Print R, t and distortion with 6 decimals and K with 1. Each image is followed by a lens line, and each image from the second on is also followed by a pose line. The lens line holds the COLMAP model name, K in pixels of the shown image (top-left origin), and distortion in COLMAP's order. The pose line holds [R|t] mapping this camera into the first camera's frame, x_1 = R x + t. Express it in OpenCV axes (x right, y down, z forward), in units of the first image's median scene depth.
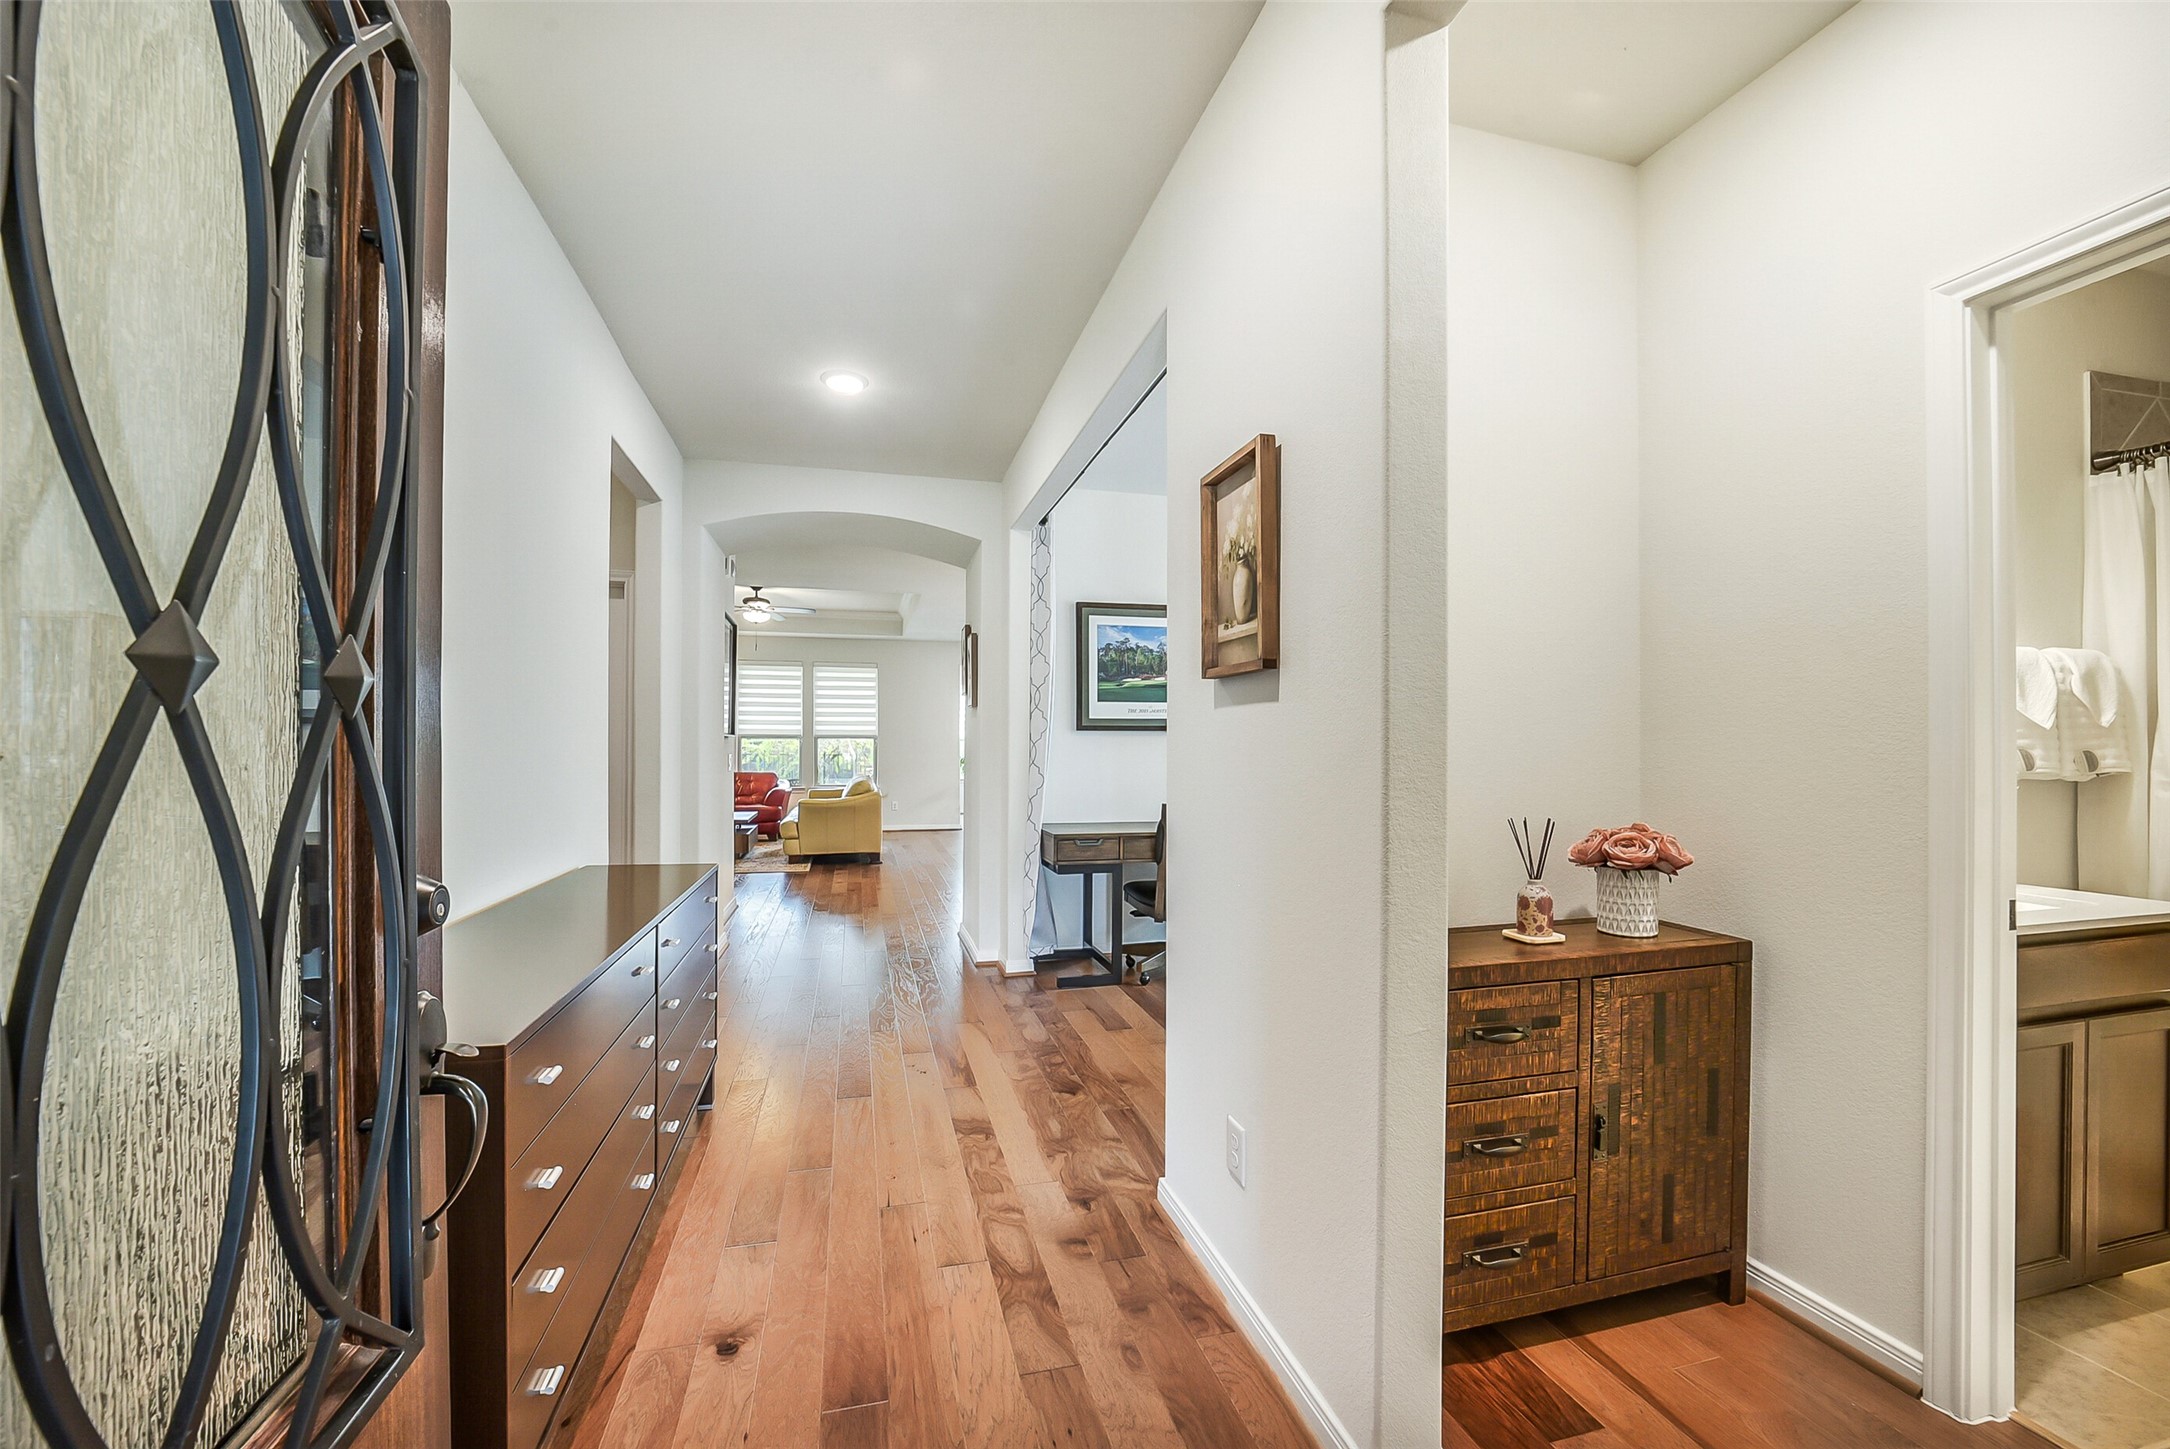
lens RADIAL K [[858.9, 0, 1080.0], [0, 858.9, 741.7], [0, 0, 1]] dist [-0.028772, 0.003753]
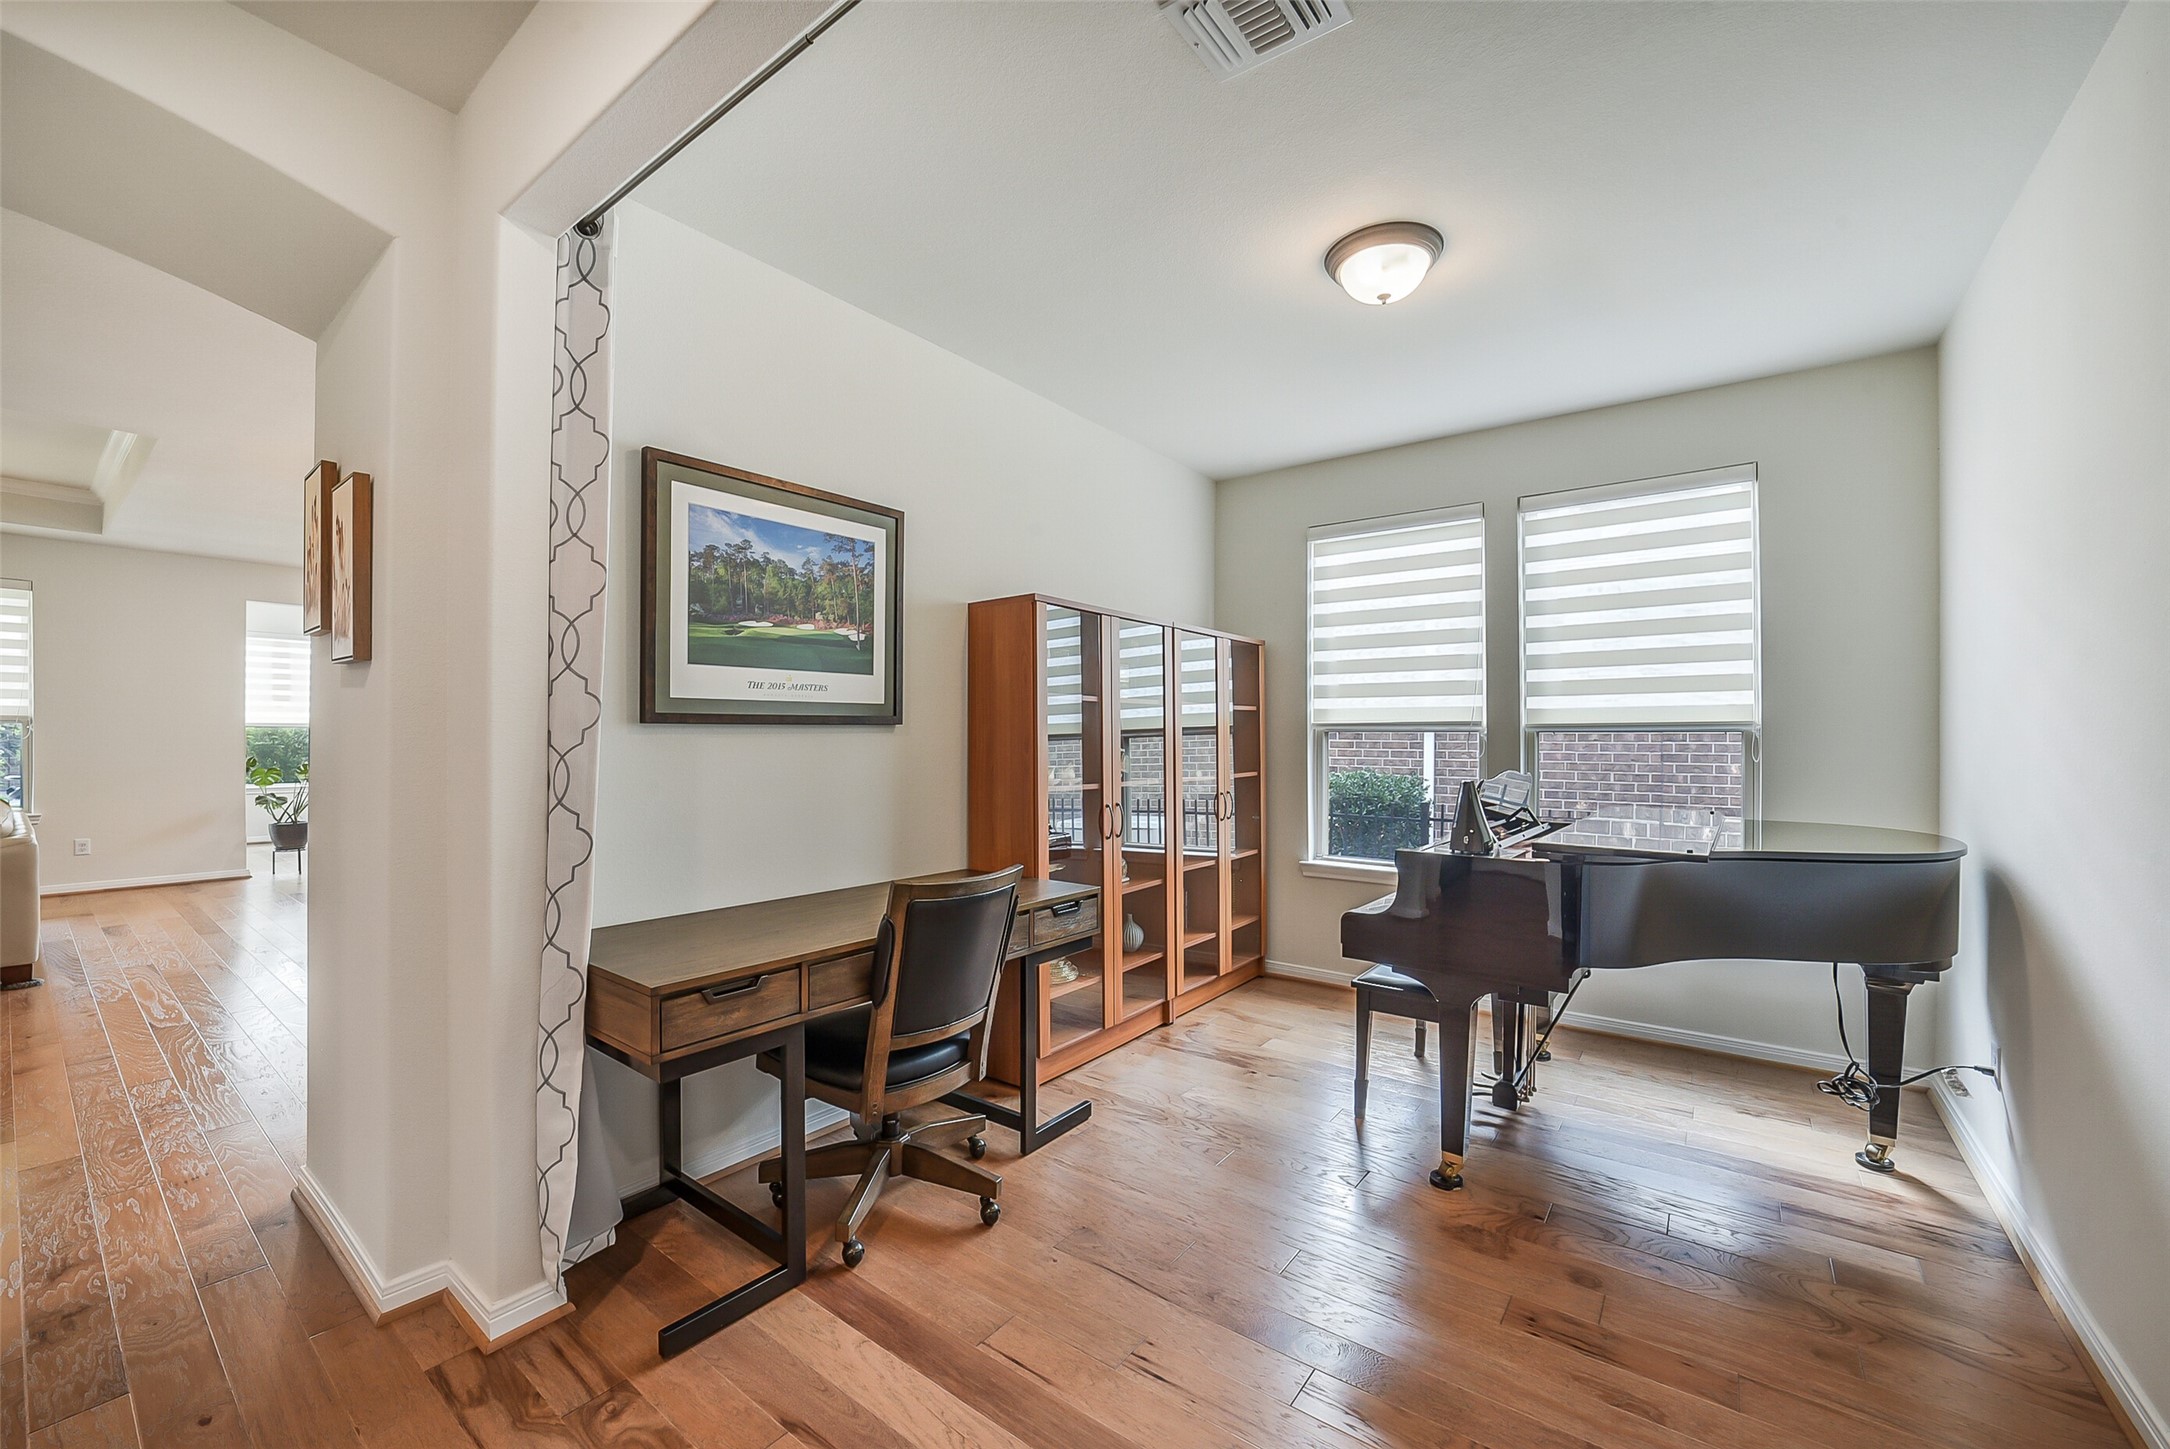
lens RADIAL K [[858.9, 0, 1087.9], [0, 858.9, 733.2], [0, 0, 1]] dist [-0.028772, 0.003753]
pose [[0.786948, -0.000322, 0.617019, -0.097769], [-0.003974, 0.999976, 0.005590, -0.011310], [-0.617006, -0.006851, 0.786929, 0.485471]]
